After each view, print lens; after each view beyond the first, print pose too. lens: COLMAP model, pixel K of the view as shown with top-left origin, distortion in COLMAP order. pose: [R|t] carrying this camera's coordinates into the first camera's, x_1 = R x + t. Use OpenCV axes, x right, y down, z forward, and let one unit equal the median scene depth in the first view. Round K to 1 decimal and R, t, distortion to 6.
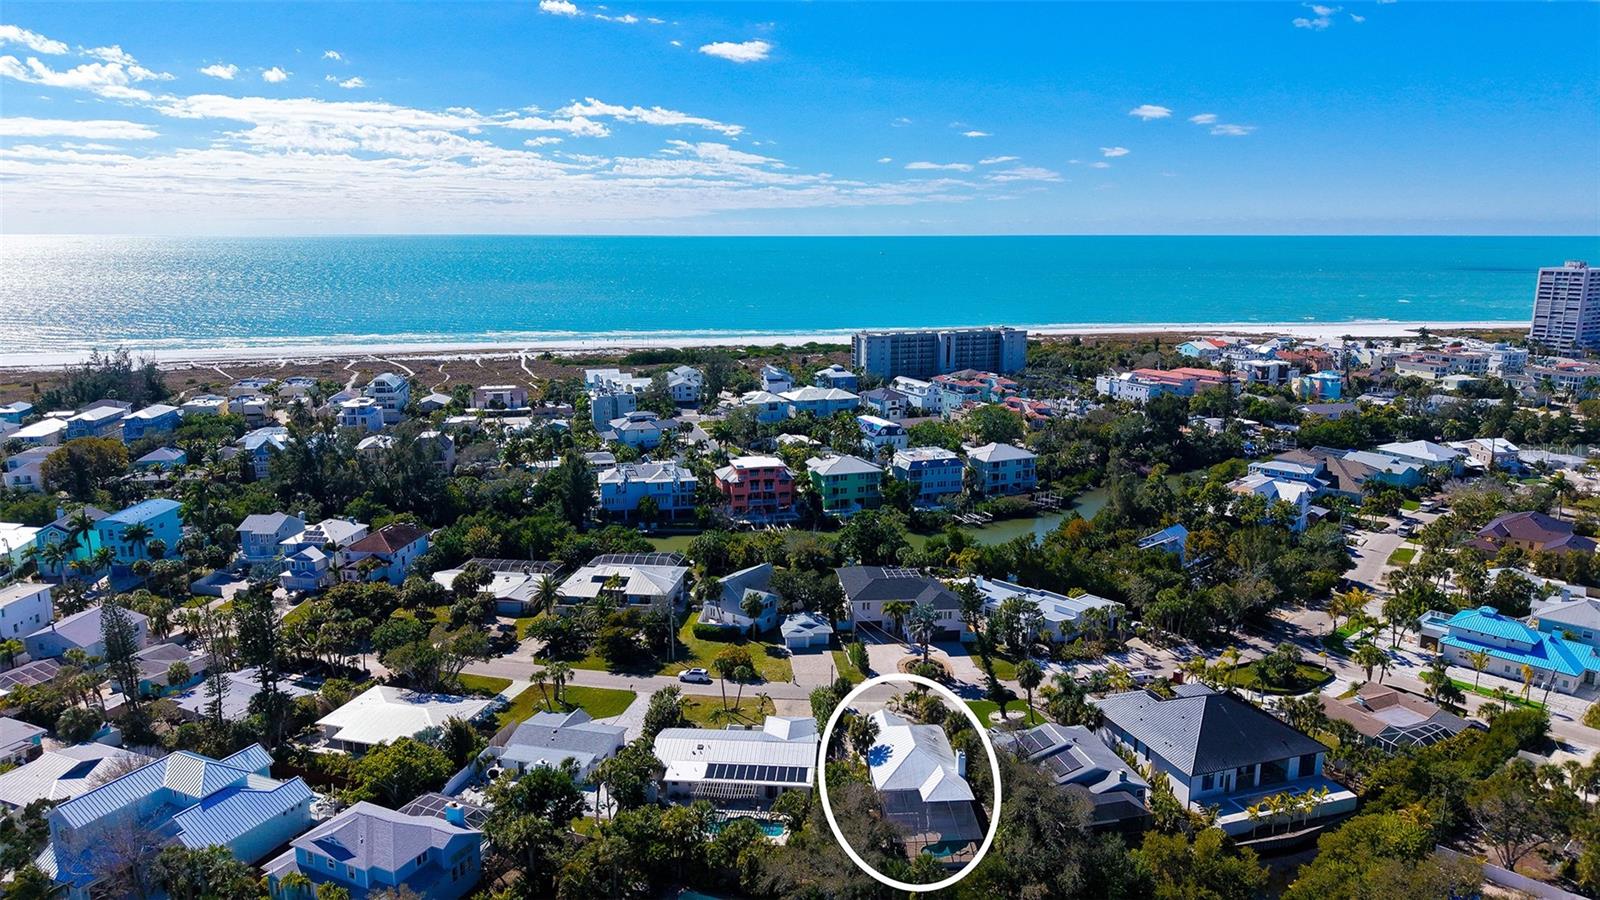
lens RADIAL K [[1079.8, 0, 800.0], [0, 1079.8, 450.0], [0, 0, 1]] dist [0.080943, -0.148497]
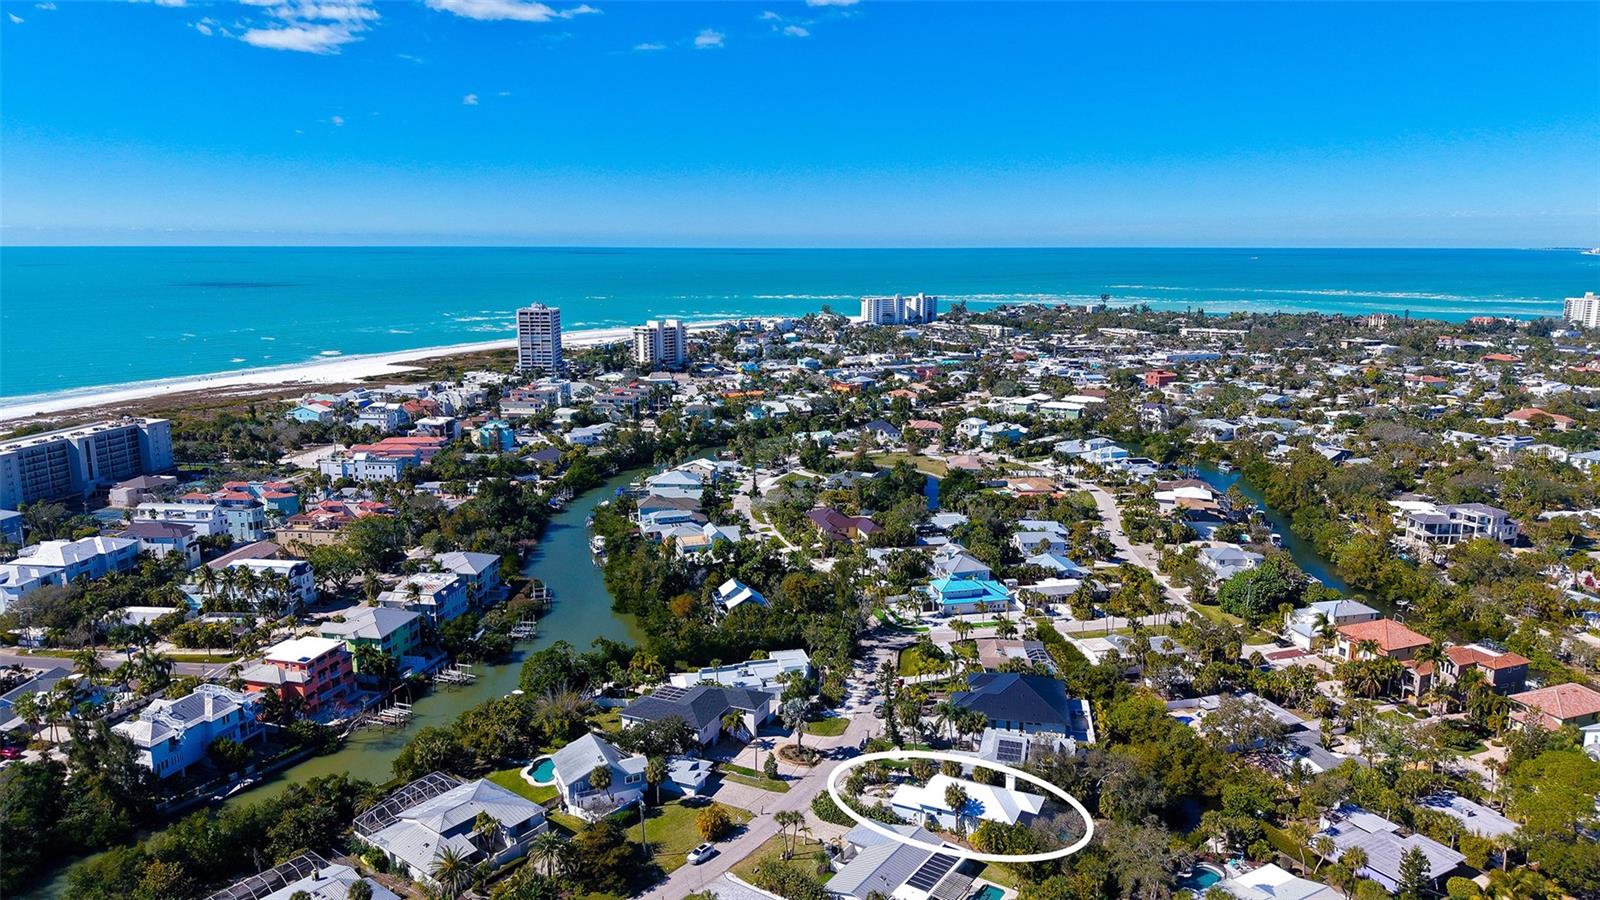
lens RADIAL K [[1079.8, 0, 800.0], [0, 1079.8, 450.0], [0, 0, 1]] dist [0.080943, -0.148497]
pose [[0.464993, -0.164660, 0.869867, -0.725351], [0.168126, 0.981095, 0.095842, -0.197401], [-0.869204, 0.101681, 0.483886, 0.347477]]
